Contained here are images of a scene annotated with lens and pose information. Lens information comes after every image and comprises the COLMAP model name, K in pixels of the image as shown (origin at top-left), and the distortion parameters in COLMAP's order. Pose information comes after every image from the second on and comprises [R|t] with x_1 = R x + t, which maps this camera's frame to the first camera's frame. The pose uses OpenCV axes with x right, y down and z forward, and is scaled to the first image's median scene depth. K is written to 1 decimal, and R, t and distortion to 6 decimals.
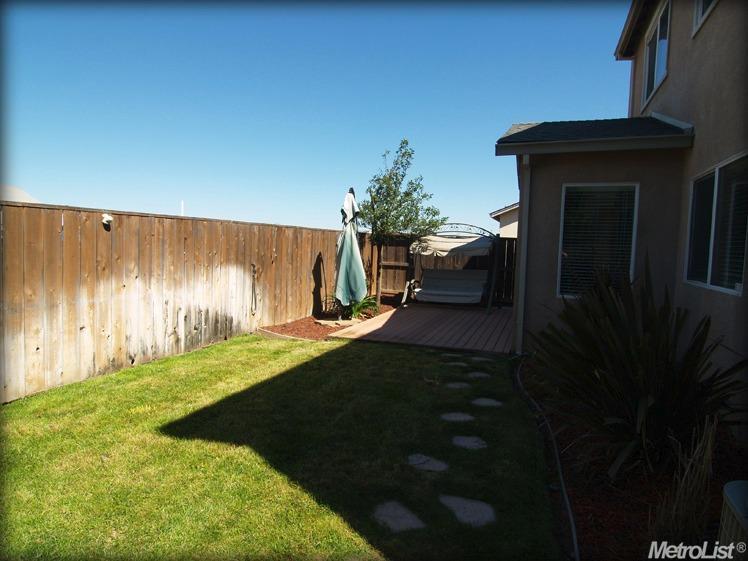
lens RADIAL K [[471.6, 0, 370.5], [0, 471.6, 275.3], [0, 0, 1]] dist [-0.019976, -0.000354]
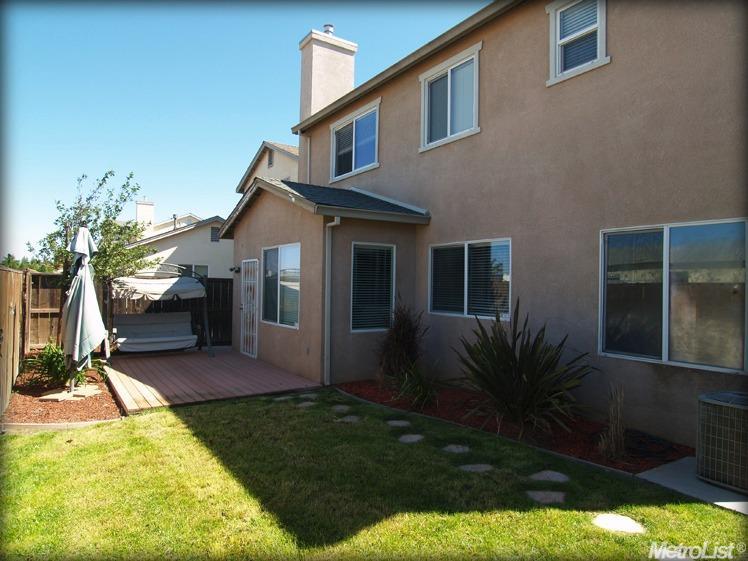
lens RADIAL K [[471.6, 0, 362.9], [0, 471.6, 279.9], [0, 0, 1]] dist [-0.019976, -0.000354]
pose [[0.591582, -0.015830, 0.806089, -0.339990], [0.056873, 0.998136, -0.022137, -0.035931], [-0.804236, 0.058940, 0.591380, 0.134599]]
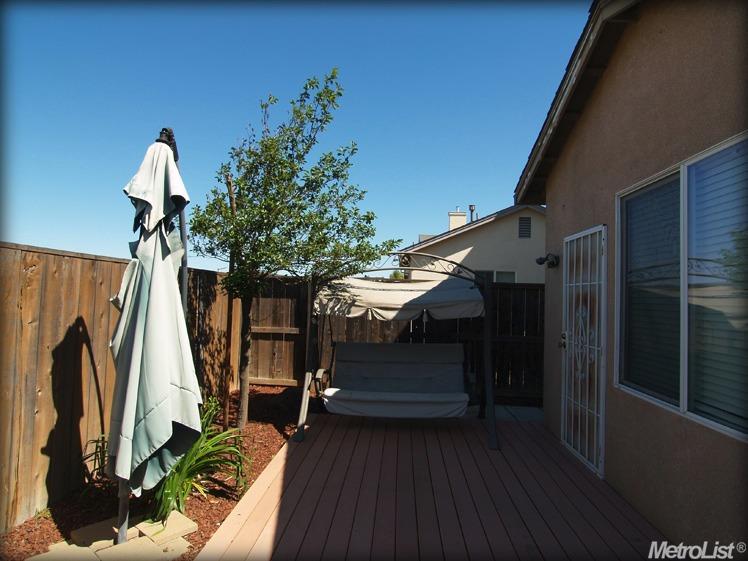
lens RADIAL K [[471.6, 0, 370.1], [0, 471.6, 276.9], [0, 0, 1]] dist [-0.019976, -0.000354]
pose [[0.957900, 0.004650, 0.287066, 0.002451], [0.023798, 0.995142, -0.095529, -0.038447], [-0.286115, 0.098339, 0.953136, 0.549639]]
